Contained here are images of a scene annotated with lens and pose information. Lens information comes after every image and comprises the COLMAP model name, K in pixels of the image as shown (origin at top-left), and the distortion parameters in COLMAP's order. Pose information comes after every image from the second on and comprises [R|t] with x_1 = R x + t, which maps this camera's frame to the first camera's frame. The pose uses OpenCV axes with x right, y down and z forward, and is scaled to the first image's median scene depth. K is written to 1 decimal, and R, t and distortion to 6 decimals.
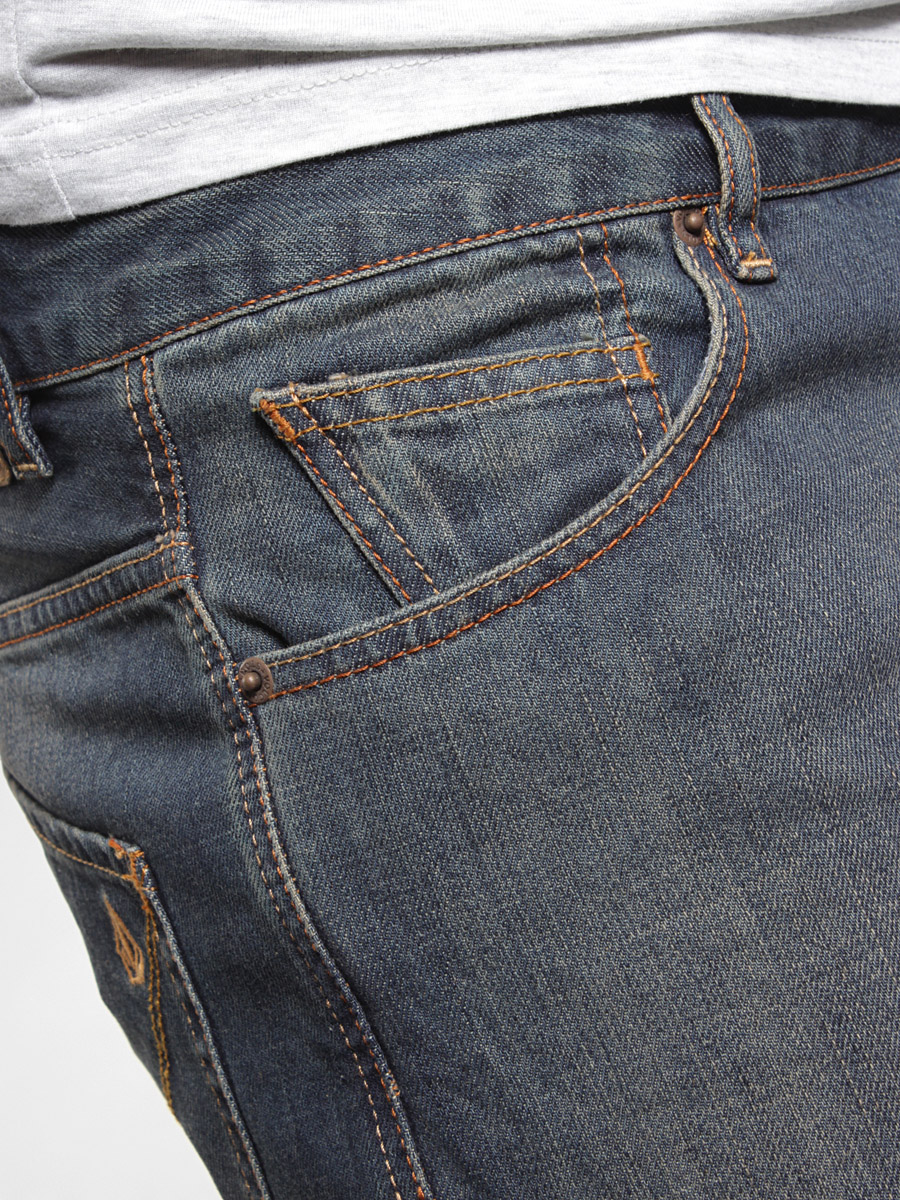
lens RADIAL K [[1850.0, 0, 450.0], [0, 1850.0, 600.0], [0, 0, 1]] dist [0.020815, 0.045676]
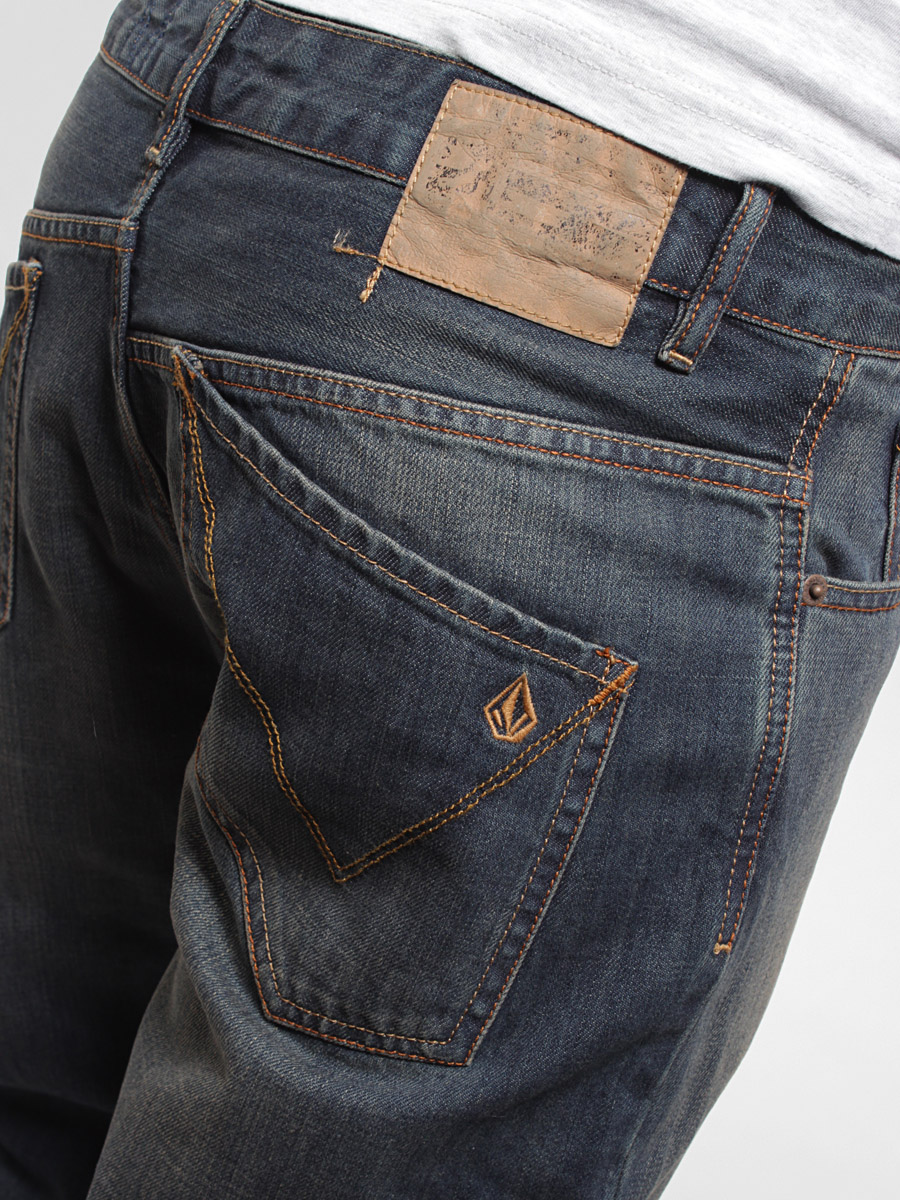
lens RADIAL K [[1374.0, 0, 450.0], [0, 1374.0, 600.0], [0, 0, 1]] dist [-0.215585, -0.004778]
pose [[0.706537, 0.346082, 0.617278, -0.950621], [-0.398493, 0.915392, -0.057107, 0.223586], [-0.584815, -0.205633, 0.784670, 0.330887]]
